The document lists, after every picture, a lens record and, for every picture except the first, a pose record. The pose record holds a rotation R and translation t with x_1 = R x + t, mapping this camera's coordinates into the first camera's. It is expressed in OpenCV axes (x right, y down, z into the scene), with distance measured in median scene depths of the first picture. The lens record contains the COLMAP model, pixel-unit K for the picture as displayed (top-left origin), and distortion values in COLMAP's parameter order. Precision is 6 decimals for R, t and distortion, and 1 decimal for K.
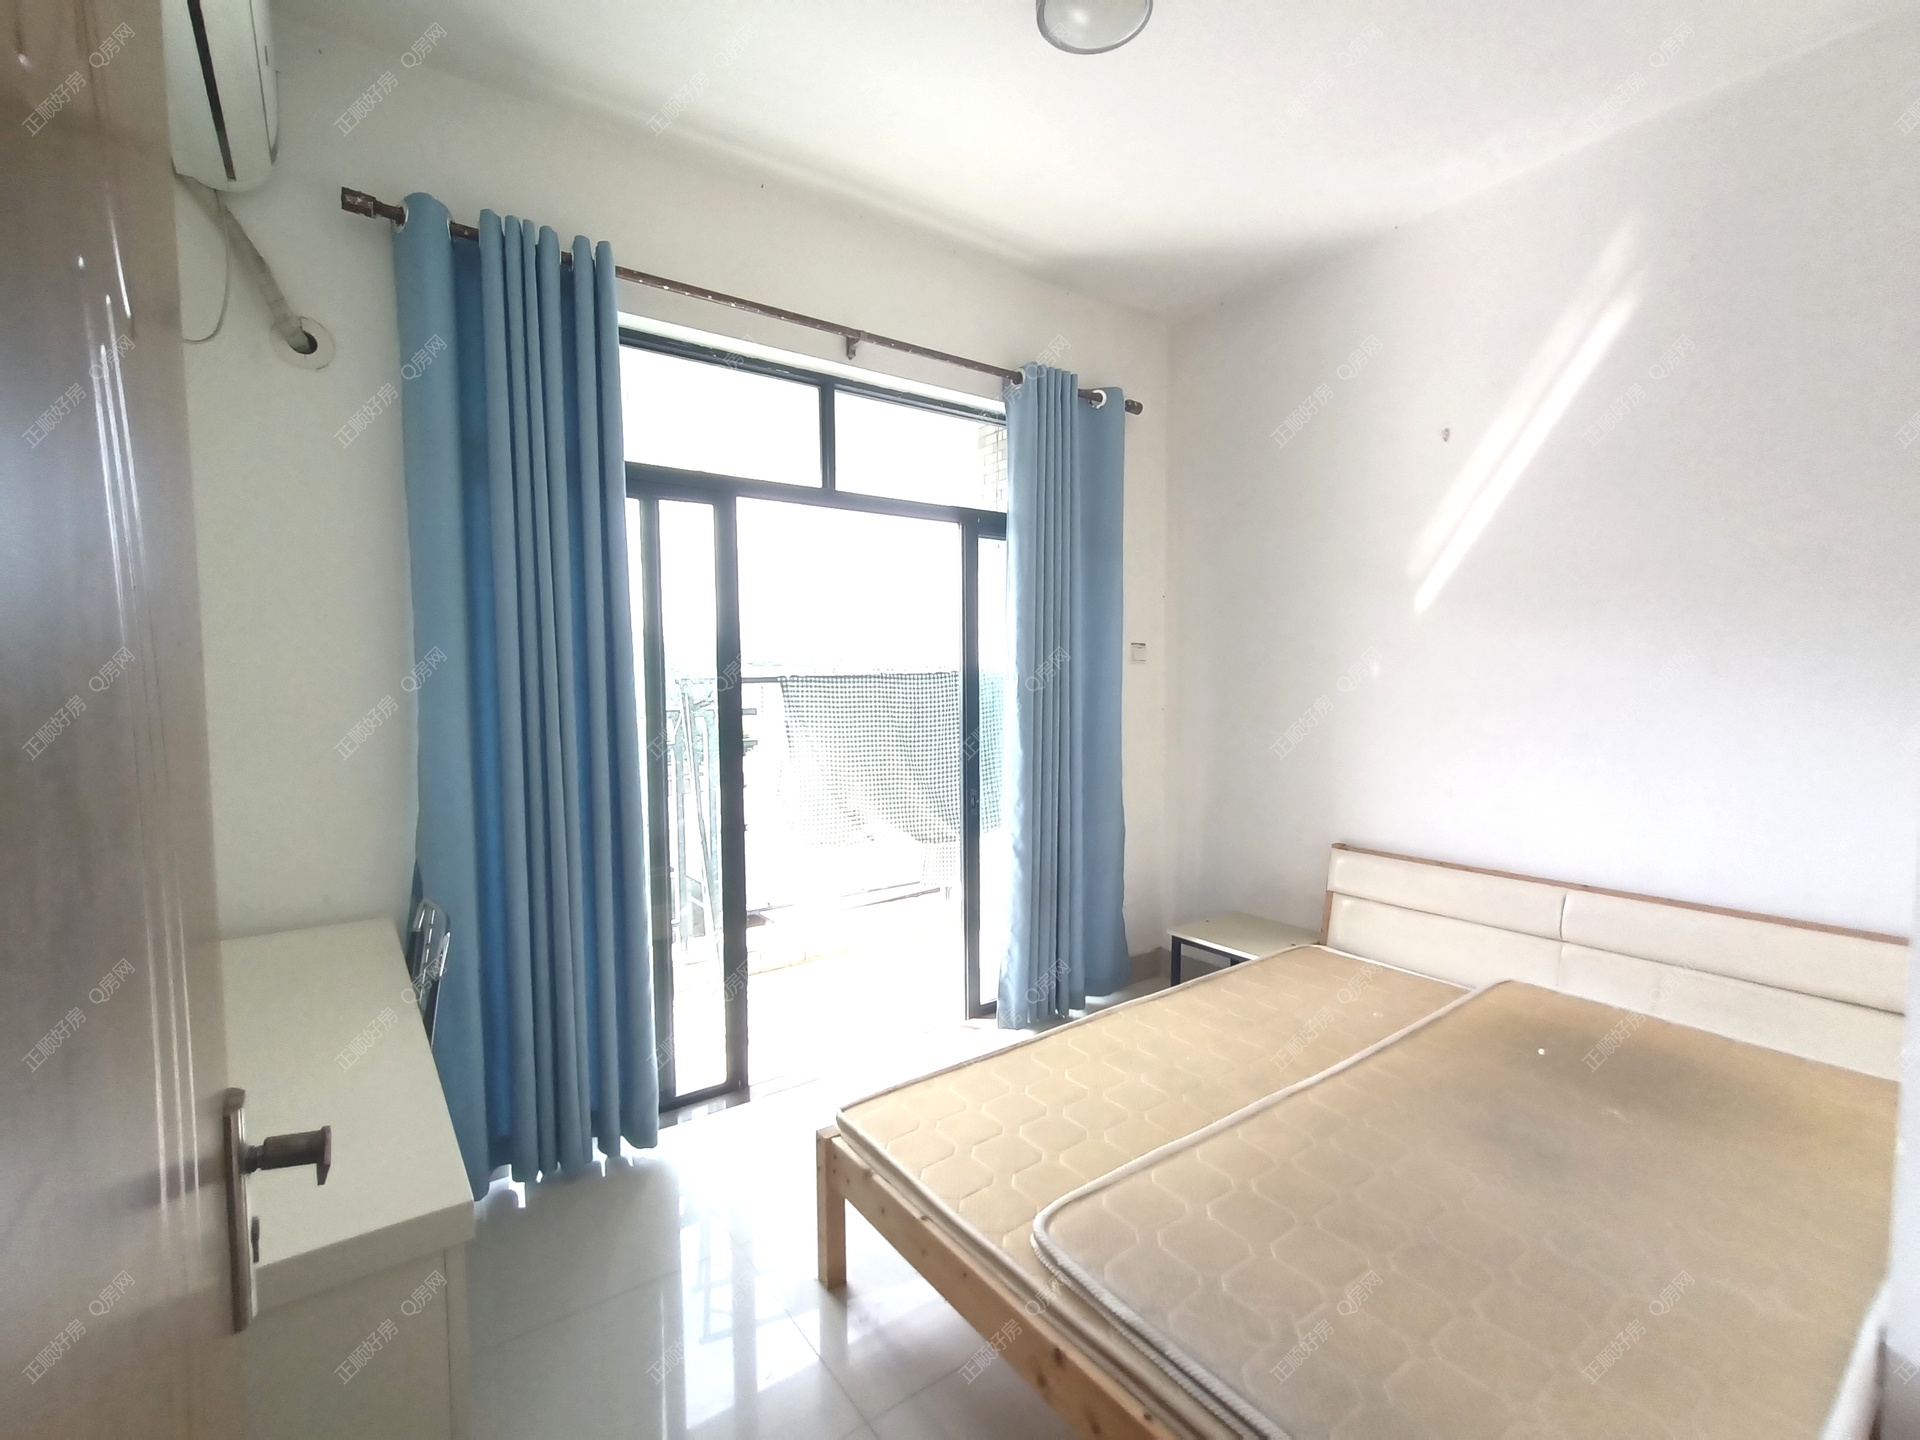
lens RADIAL K [[857.2, 0, 958.6], [0, 857.2, 726.1], [0, 0, 1]] dist [0.017102, -0.000071]
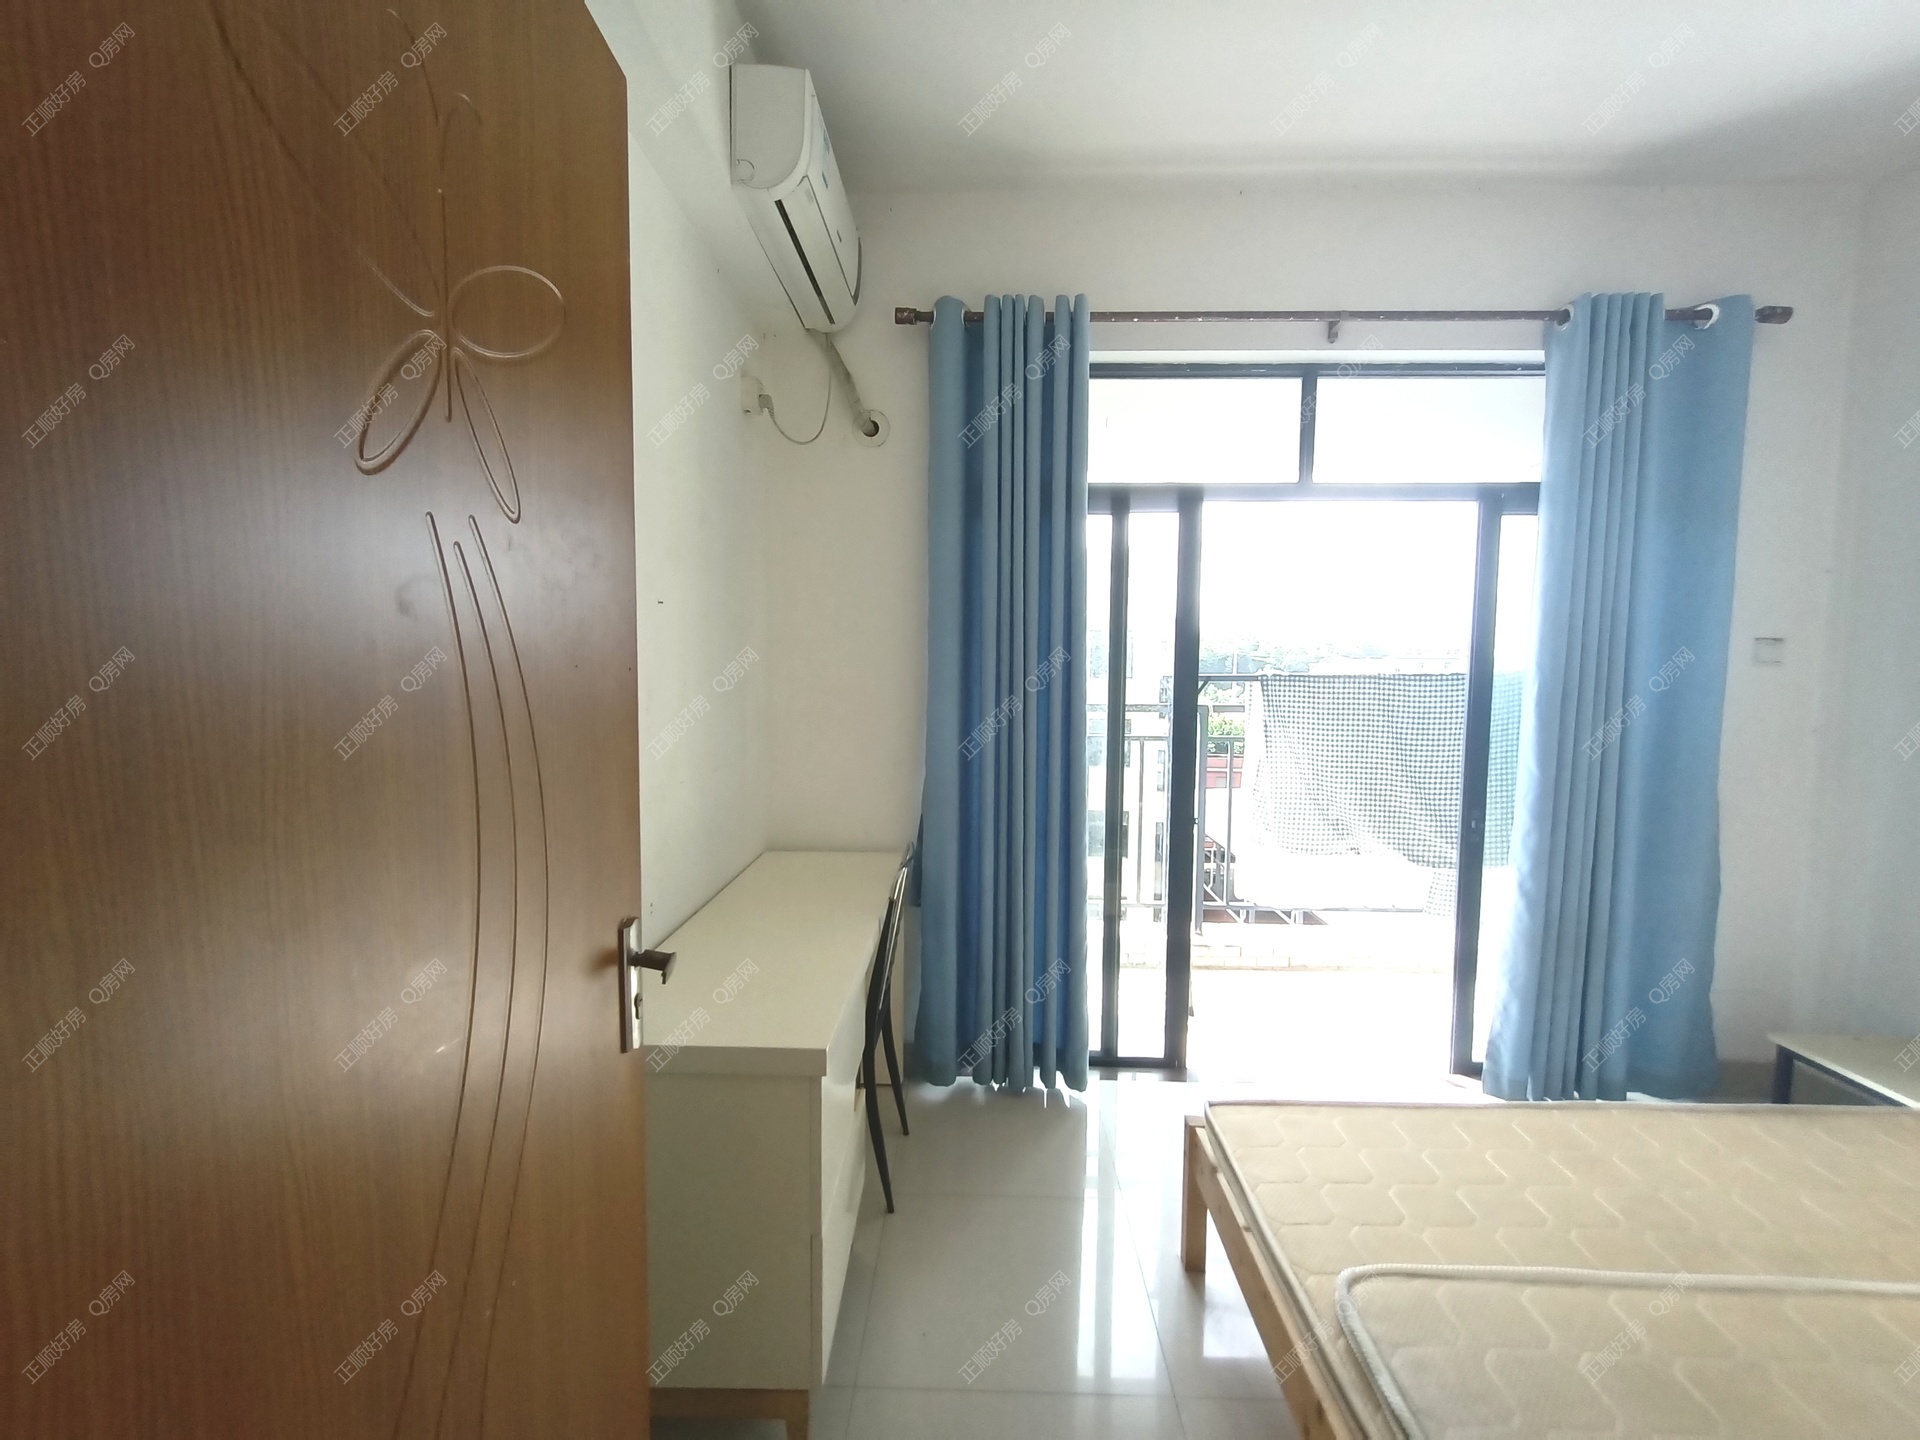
lens RADIAL K [[857.2, 0, 970.1], [0, 857.2, 724.0], [0, 0, 1]] dist [0.017102, -0.000071]
pose [[0.801542, 0.054554, -0.595445, 0.149207], [-0.051051, 0.998437, 0.022755, -0.008551], [0.595755, 0.012158, 0.803074, 0.003746]]
